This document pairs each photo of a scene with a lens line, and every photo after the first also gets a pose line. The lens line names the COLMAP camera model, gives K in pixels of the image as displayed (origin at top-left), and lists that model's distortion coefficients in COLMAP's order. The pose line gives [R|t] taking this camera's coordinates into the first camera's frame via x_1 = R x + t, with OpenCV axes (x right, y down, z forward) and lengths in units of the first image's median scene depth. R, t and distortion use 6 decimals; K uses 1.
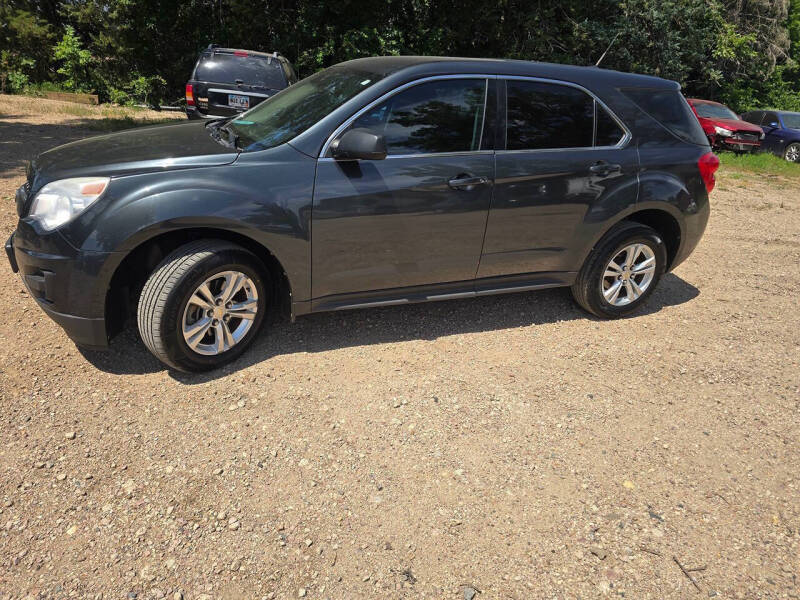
lens RADIAL K [[438.4, 0, 400.0], [0, 438.4, 300.0], [0, 0, 1]] dist [0.034196, -0.017414]
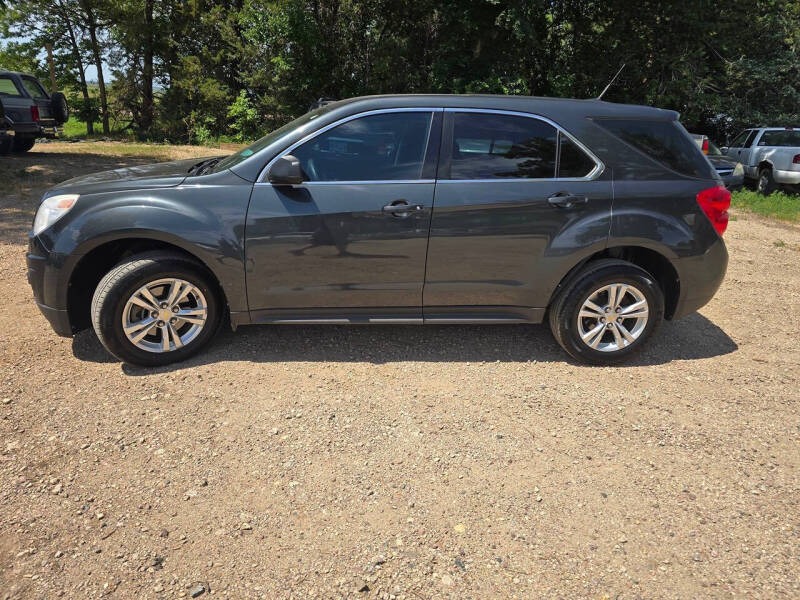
lens RADIAL K [[438.4, 0, 400.0], [0, 438.4, 300.0], [0, 0, 1]] dist [0.034196, -0.017414]
pose [[0.970150, 0.069911, -0.232211, 0.400239], [-0.090100, 0.992913, -0.077495, 0.021907], [0.225148, 0.096104, 0.969573, 0.030243]]
